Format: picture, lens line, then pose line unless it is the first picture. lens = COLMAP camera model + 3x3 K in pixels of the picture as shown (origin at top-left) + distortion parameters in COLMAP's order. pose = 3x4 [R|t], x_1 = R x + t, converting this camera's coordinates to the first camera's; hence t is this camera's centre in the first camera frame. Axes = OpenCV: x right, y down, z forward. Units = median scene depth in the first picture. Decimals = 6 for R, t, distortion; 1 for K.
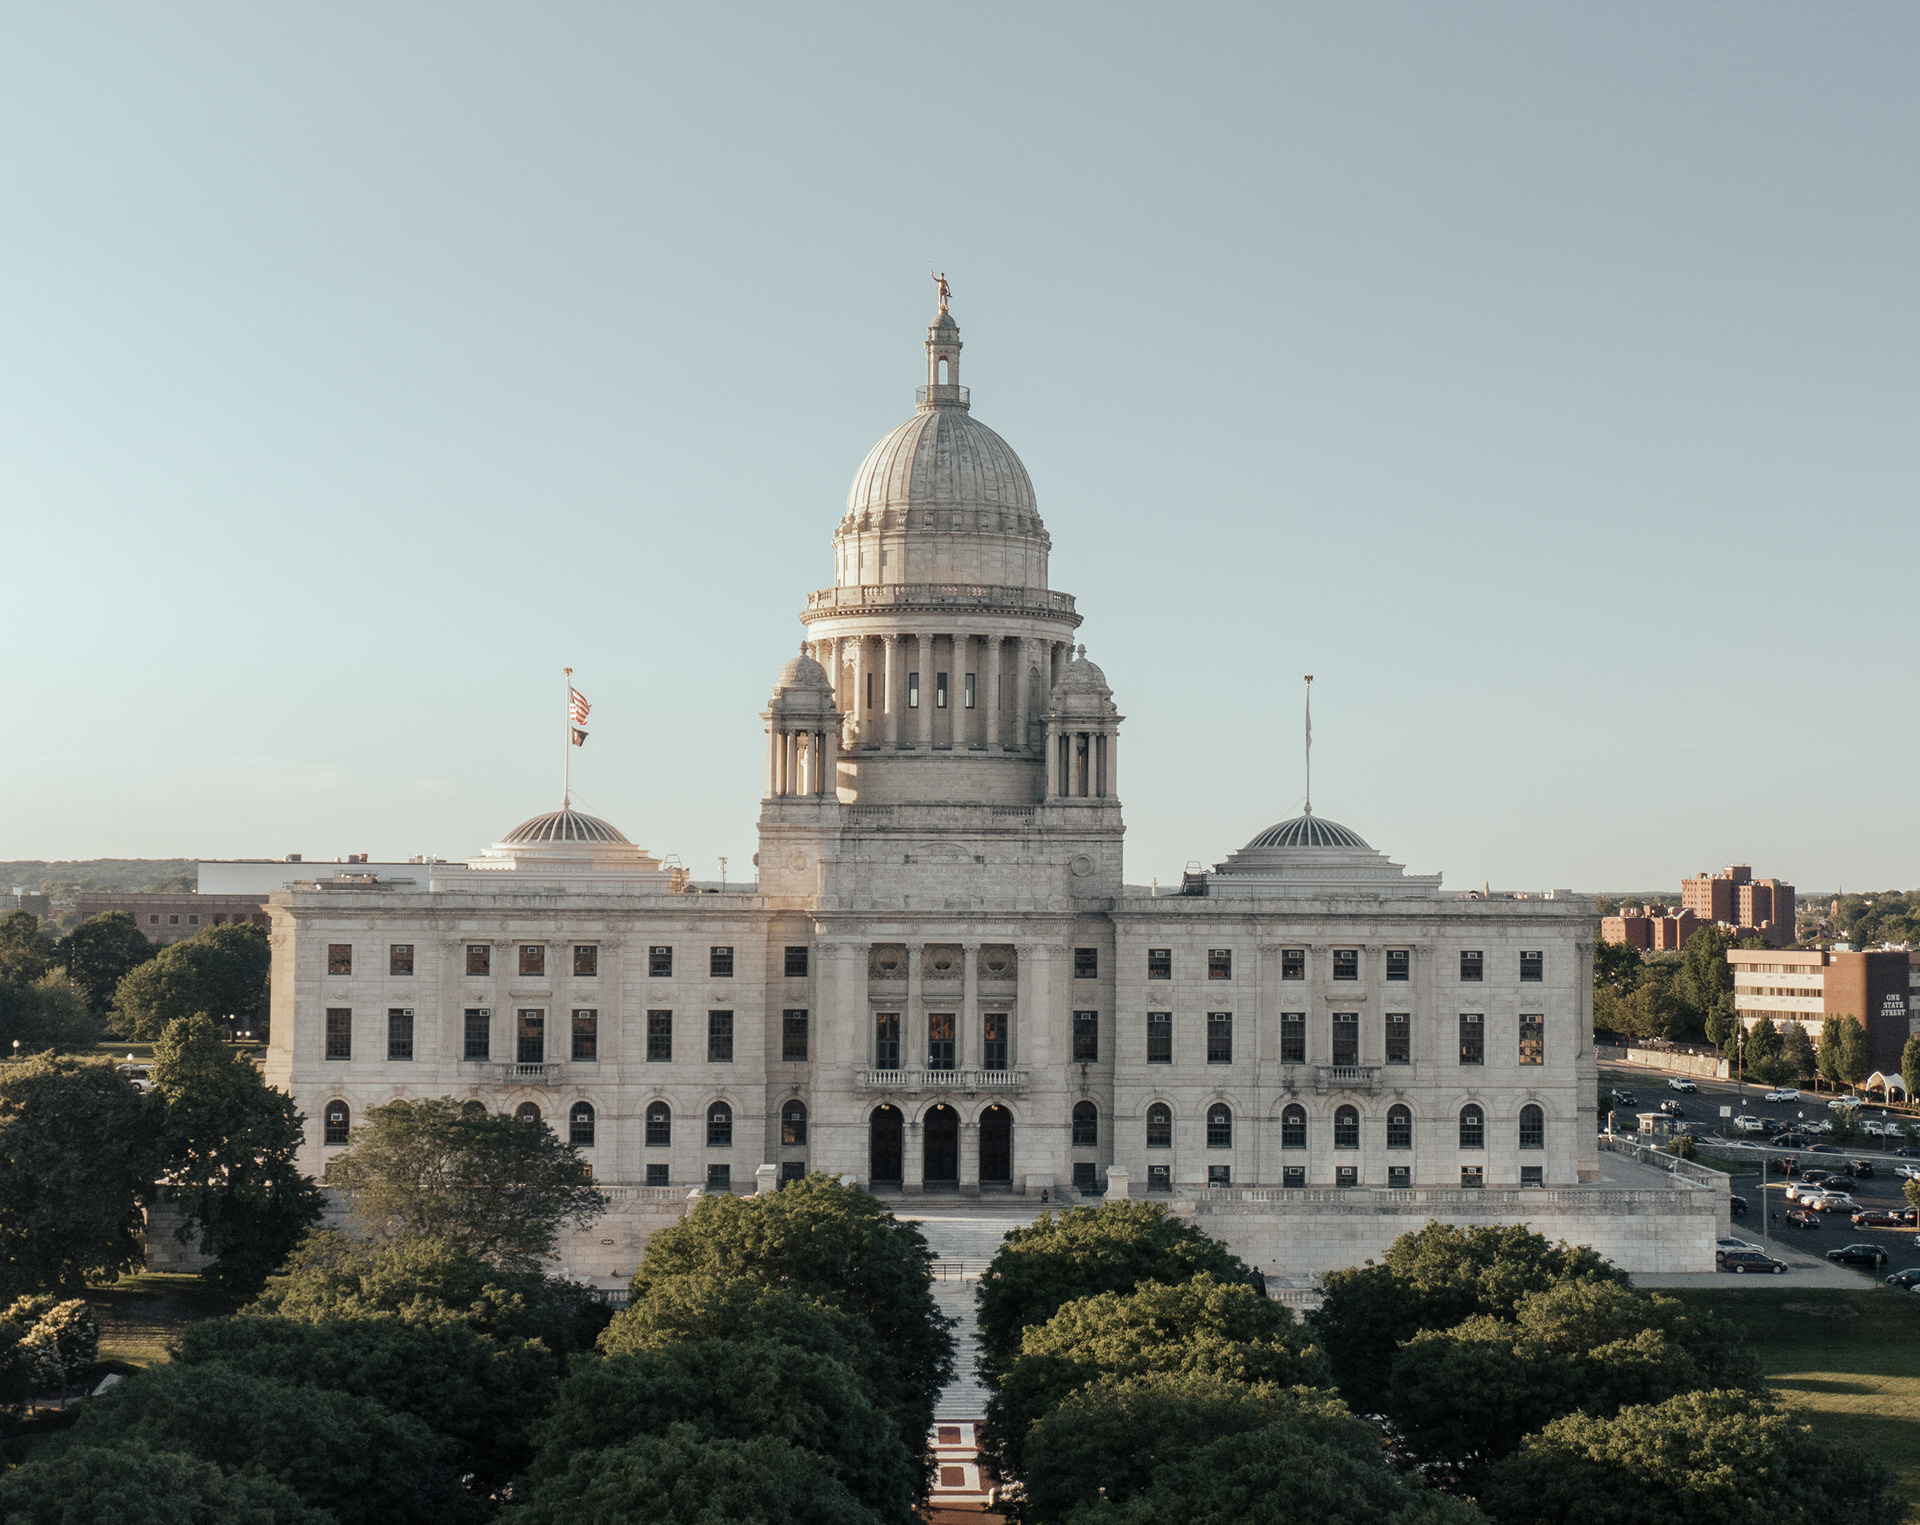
lens RADIAL K [[2888.7, 0, 963.3], [0, 2888.7, 762.8], [0, 0, 1]] dist [-0.010279, 0.000000]
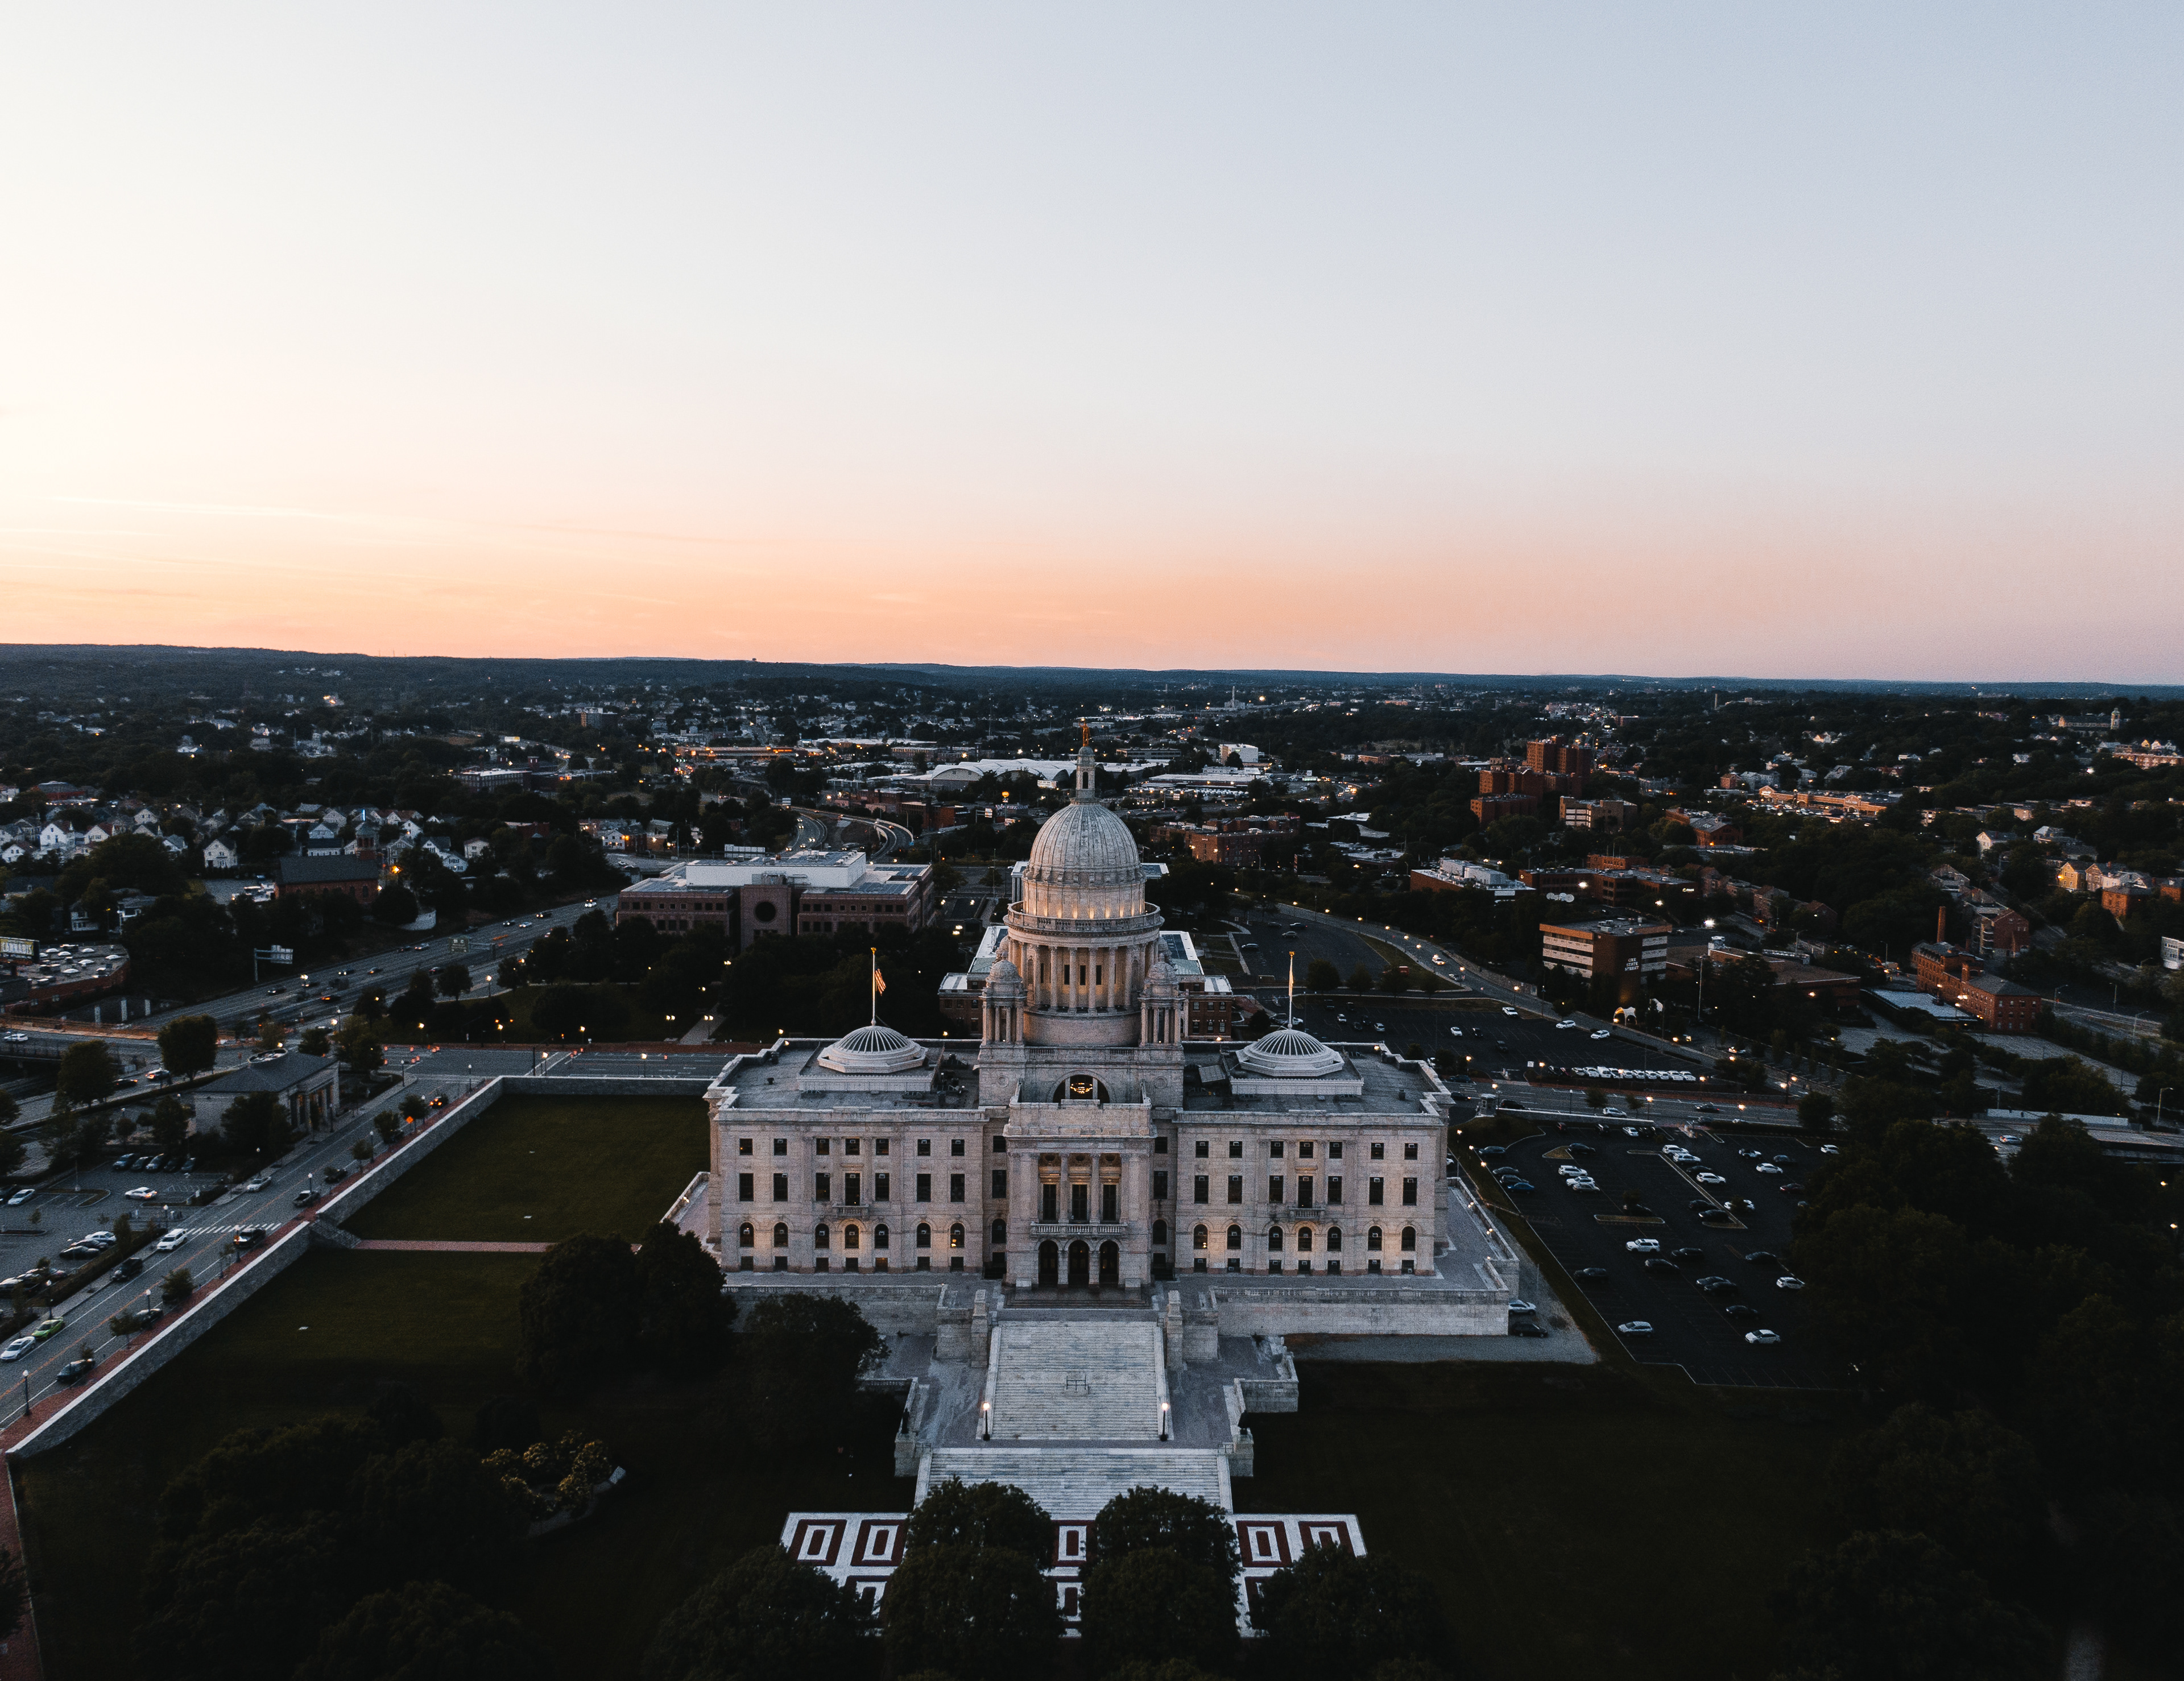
lens RADIAL K [[1603.4, 0, 1083.7], [0, 1603.4, 842.6], [0, 0, 1]] dist [0.012450, 0.001338]
pose [[0.999627, 0.004982, -0.026870, 0.020533], [-0.001096, 0.989759, 0.142745, -0.260921], [0.027306, -0.142662, 0.989395, 0.041693]]
